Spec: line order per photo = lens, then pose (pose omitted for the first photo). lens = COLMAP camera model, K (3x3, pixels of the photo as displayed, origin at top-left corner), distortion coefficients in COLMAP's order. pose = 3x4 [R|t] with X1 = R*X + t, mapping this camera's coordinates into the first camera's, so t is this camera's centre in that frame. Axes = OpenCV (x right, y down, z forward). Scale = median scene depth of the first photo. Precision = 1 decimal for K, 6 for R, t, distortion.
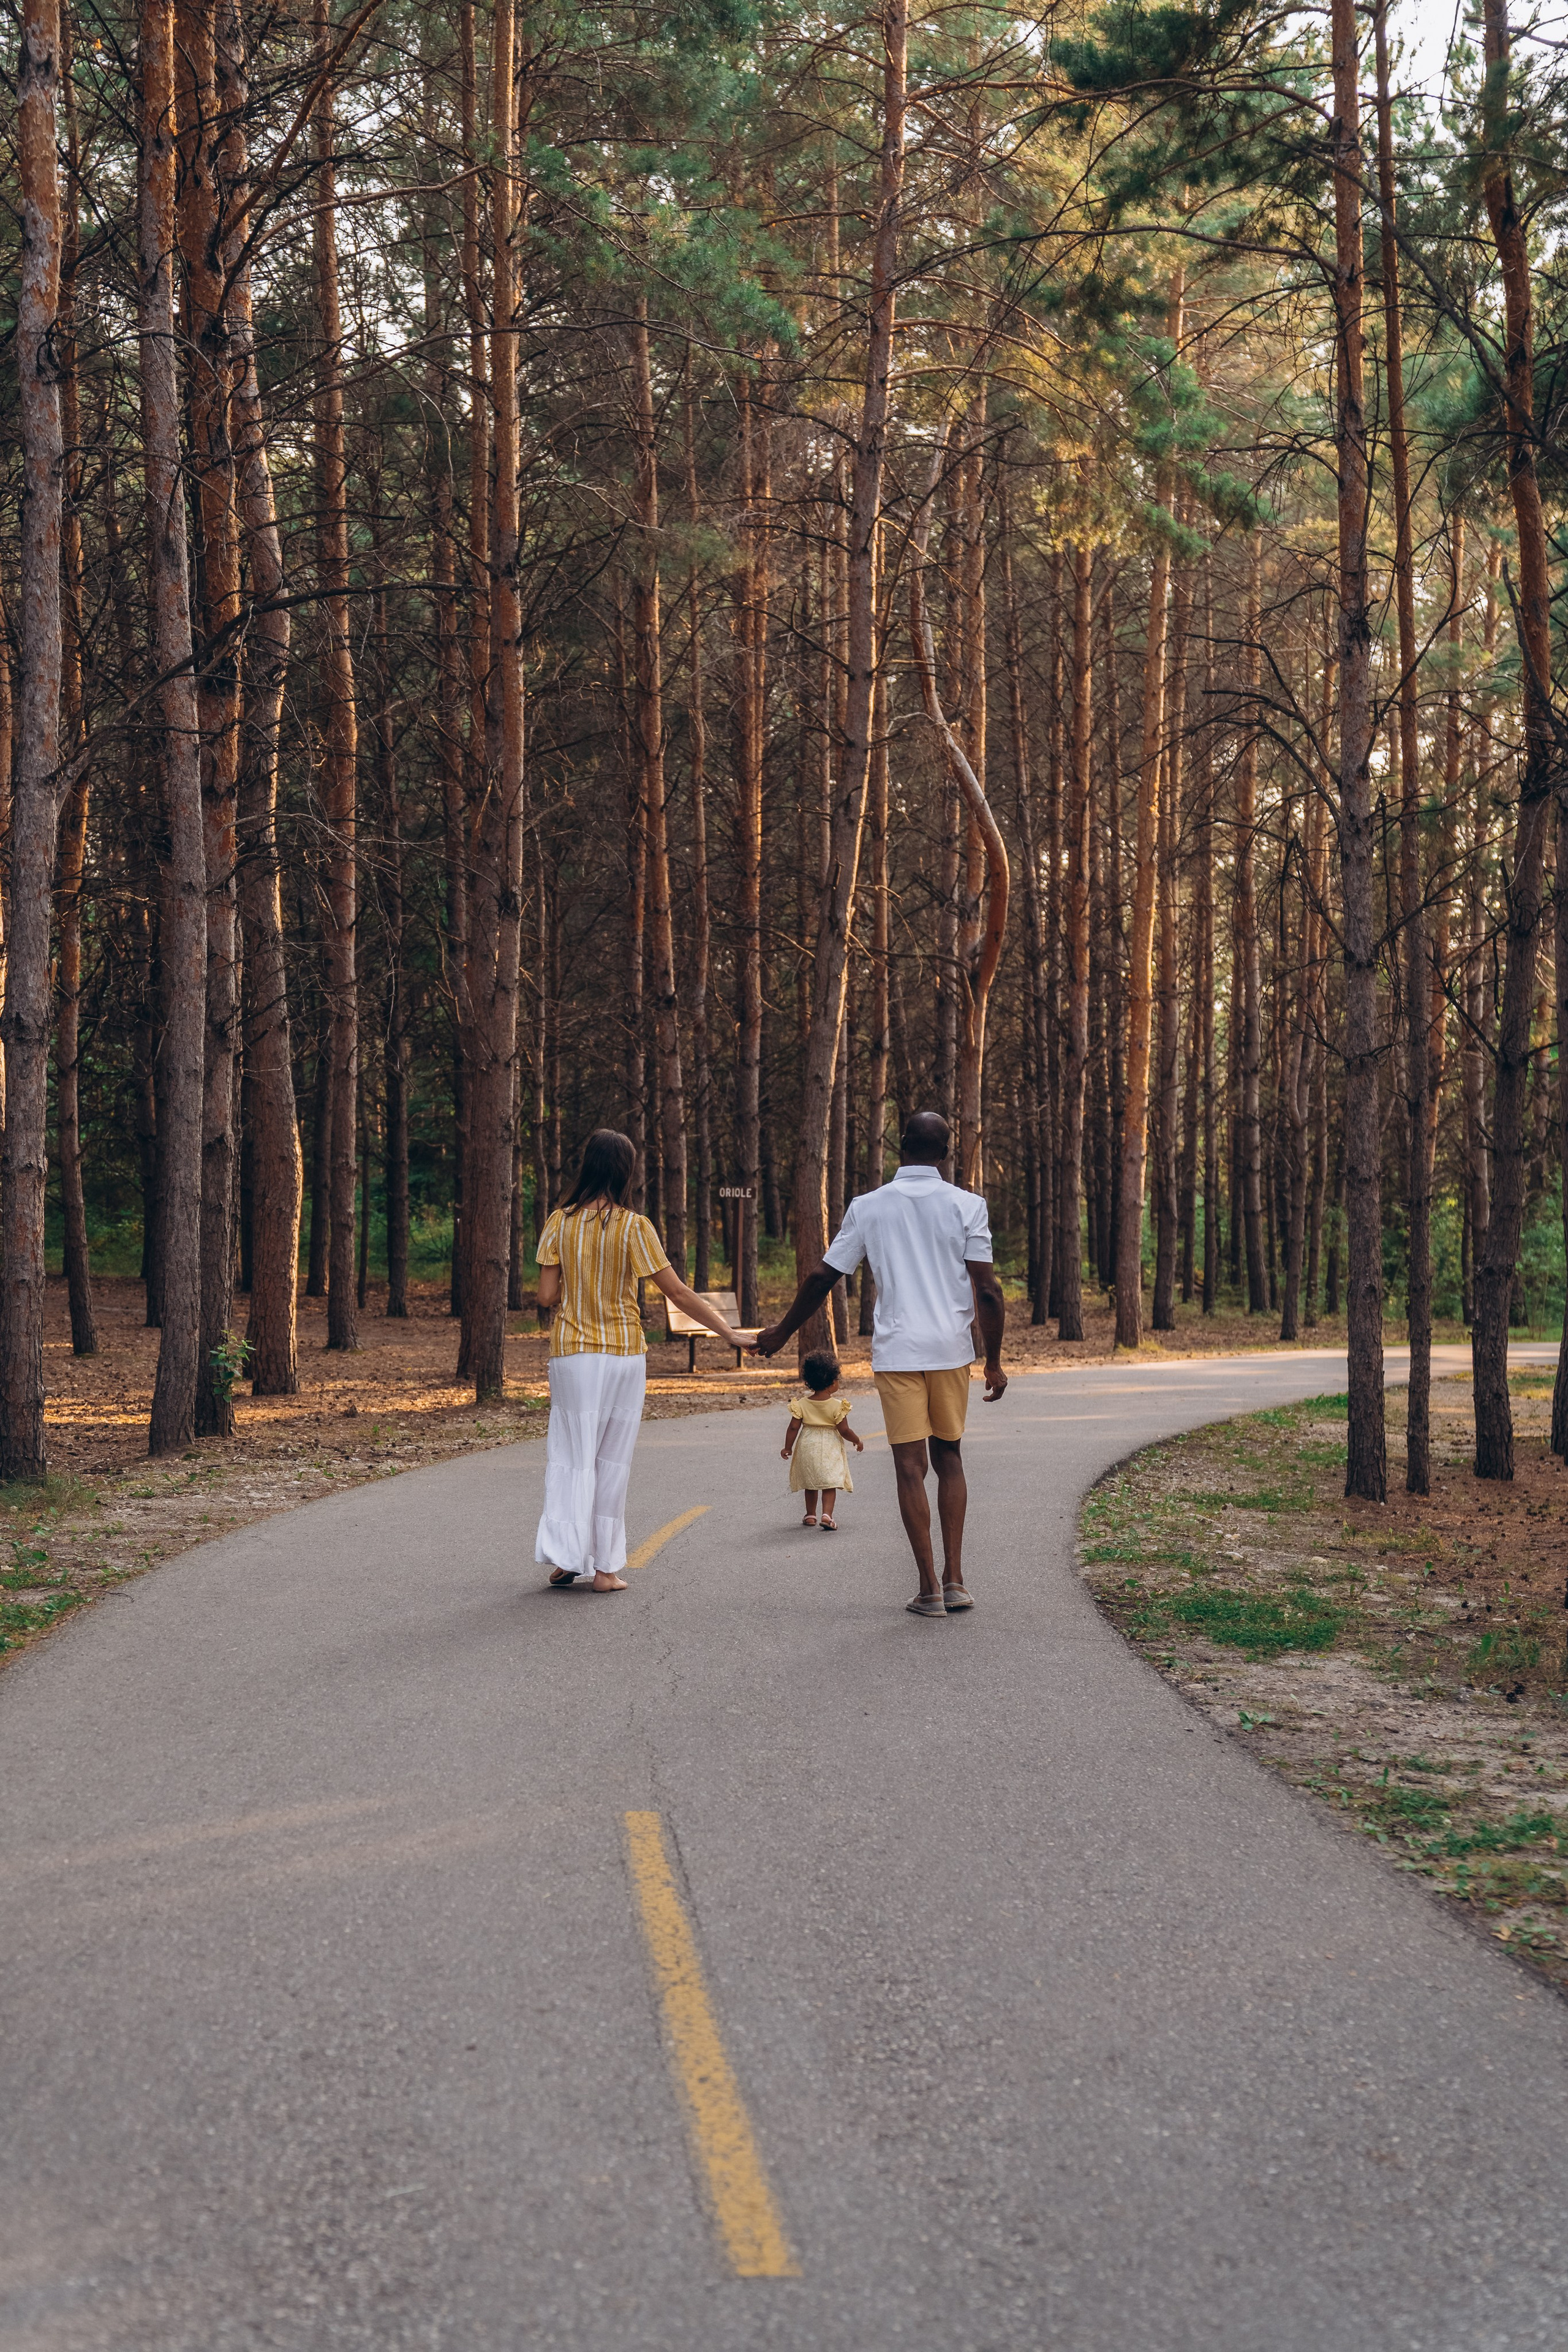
lens RADIAL K [[3343.2, 0, 873.1], [0, 3343.2, 1080.1], [0, 0, 1]] dist [0.352654, 0.000000]
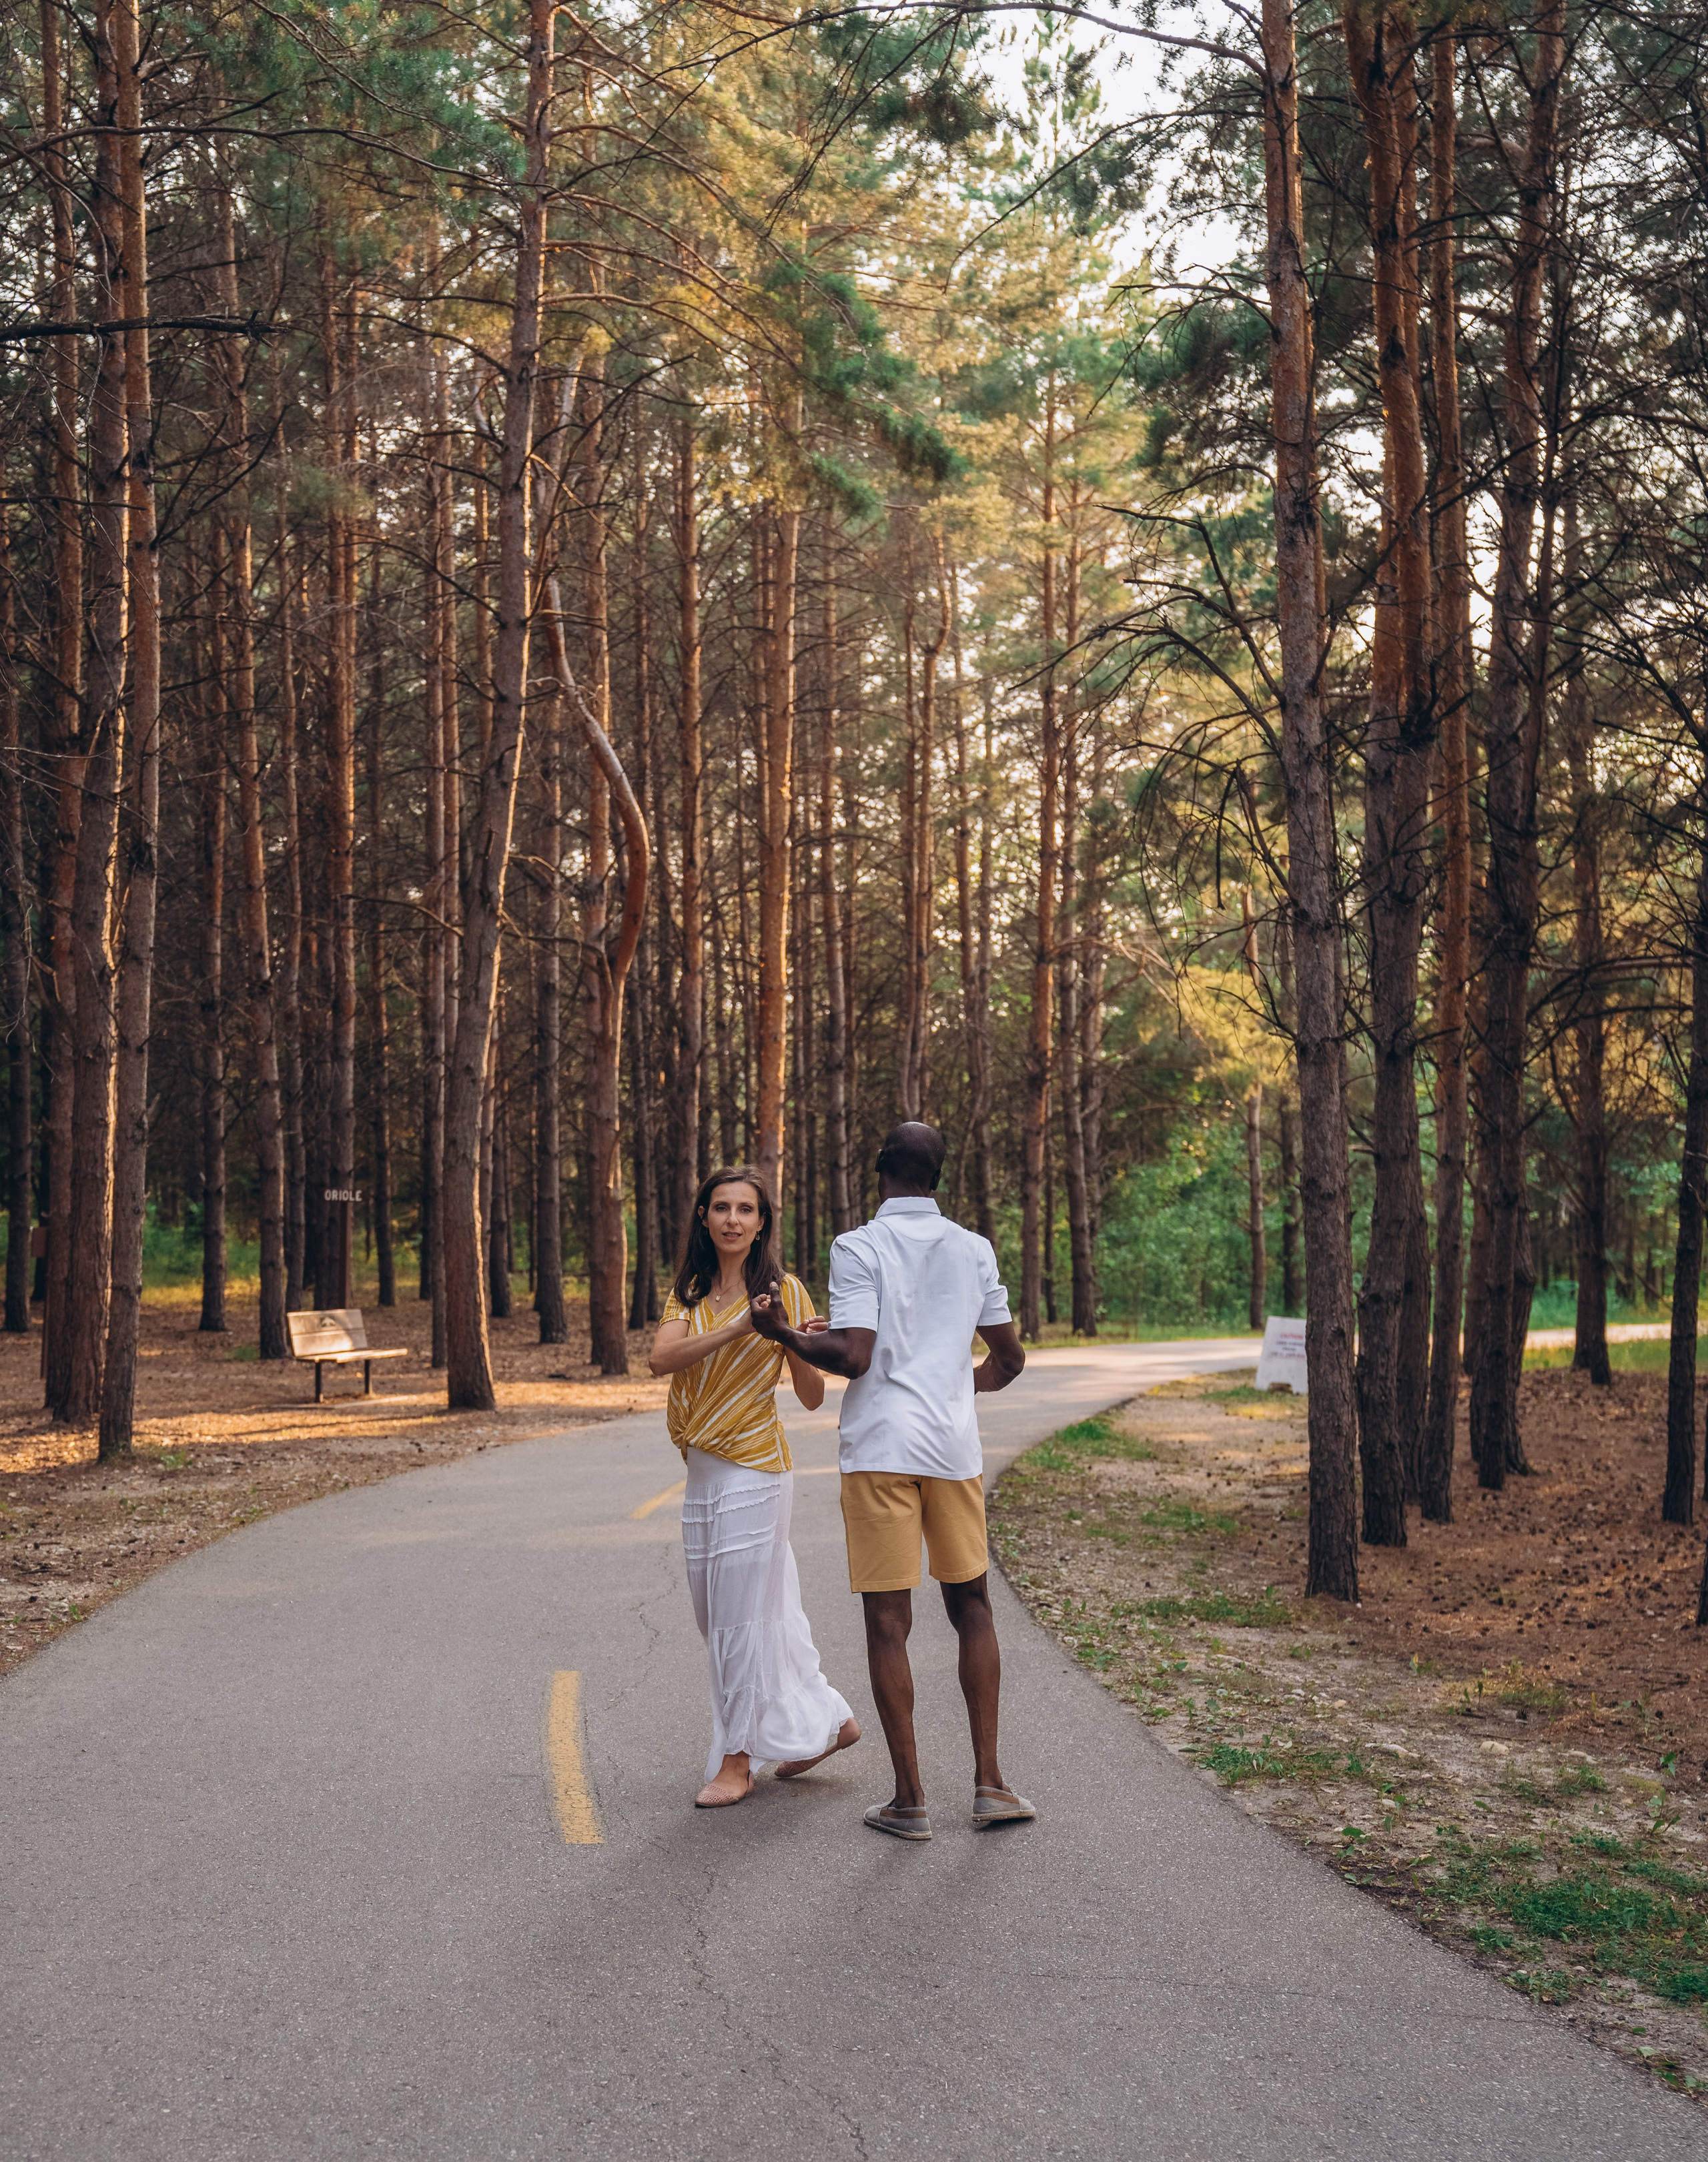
lens RADIAL K [[2906.6, 0, 850.3], [0, 2906.6, 1065.7], [0, 0, 1]] dist [0.084932, 0.000000]
pose [[0.983381, 0.005742, 0.181464, -0.056474], [-0.004974, 0.999977, -0.004688, 0.001391], [-0.181487, 0.003707, 0.983386, 0.218804]]
